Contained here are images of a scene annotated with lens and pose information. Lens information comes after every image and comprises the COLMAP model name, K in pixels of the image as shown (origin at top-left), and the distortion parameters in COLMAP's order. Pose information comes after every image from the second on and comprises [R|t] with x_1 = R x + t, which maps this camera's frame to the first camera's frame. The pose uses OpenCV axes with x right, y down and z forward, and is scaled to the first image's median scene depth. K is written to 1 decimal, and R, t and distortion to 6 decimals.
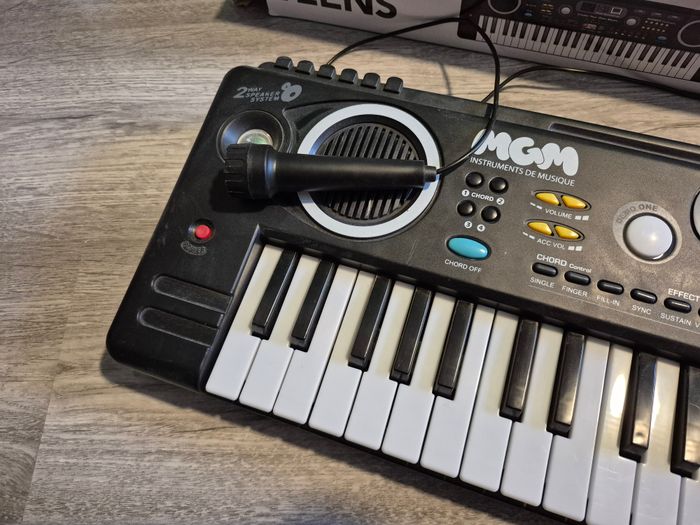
lens RADIAL K [[501.2, 0, 348.5], [0, 501.2, 257.0], [0, 0, 1]] dist [0.070598, -0.091115]
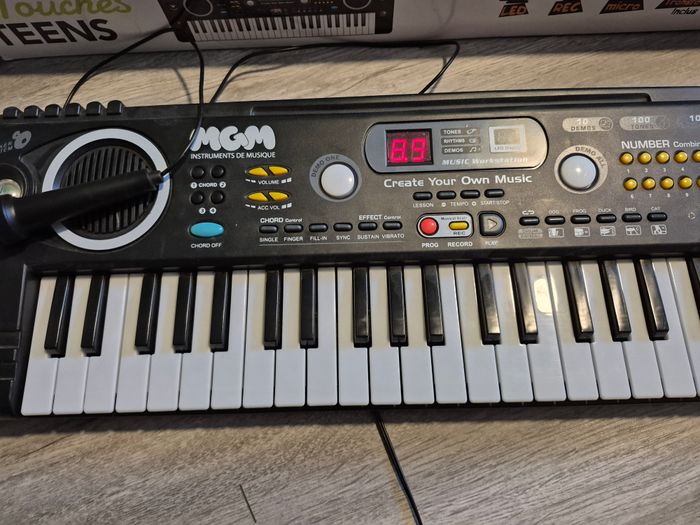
lens RADIAL K [[501.2, 0, 348.5], [0, 501.2, 257.0], [0, 0, 1]] dist [0.070598, -0.091115]
pose [[0.940061, -0.308587, 0.145121, 0.344427], [0.297869, 0.950250, 0.091094, 0.033397], [-0.166012, -0.042406, 0.985212, -0.244790]]
